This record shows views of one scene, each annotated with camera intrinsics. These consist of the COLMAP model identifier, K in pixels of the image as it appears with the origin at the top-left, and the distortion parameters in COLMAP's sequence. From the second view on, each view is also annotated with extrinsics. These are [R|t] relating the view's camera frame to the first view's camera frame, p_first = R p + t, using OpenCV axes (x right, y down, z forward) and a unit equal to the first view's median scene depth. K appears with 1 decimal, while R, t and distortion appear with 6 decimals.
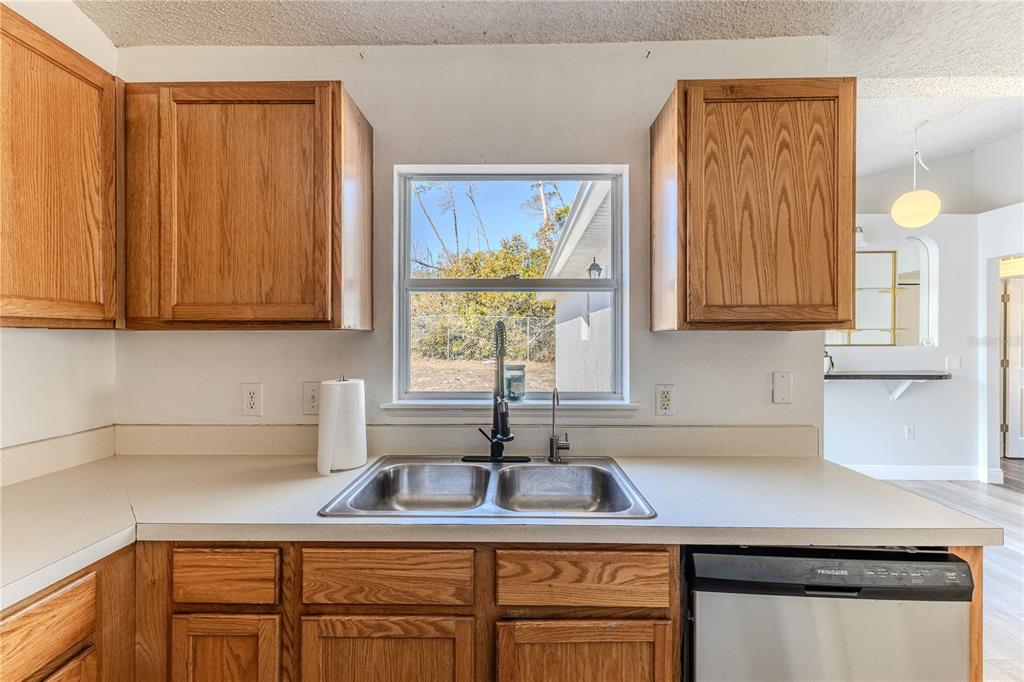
lens RADIAL K [[446.1, 0, 512.0], [0, 446.1, 338.3], [0, 0, 1]] dist [0.004528, -0.000119]
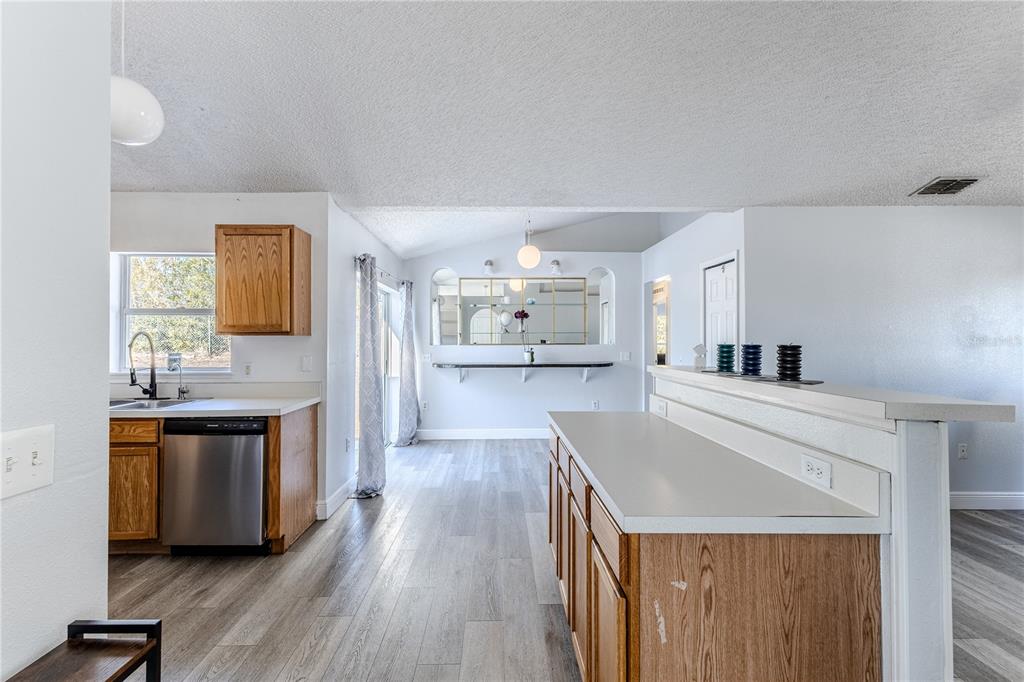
lens RADIAL K [[459.7, 0, 509.3], [0, 459.7, 333.1], [0, 0, 1]] dist [0.000995, 0.000024]
pose [[0.998622, -0.002964, 0.052401, 1.496057], [0.003922, 0.999827, -0.018185, 0.013326], [-0.052338, 0.018365, 0.998461, -1.191947]]
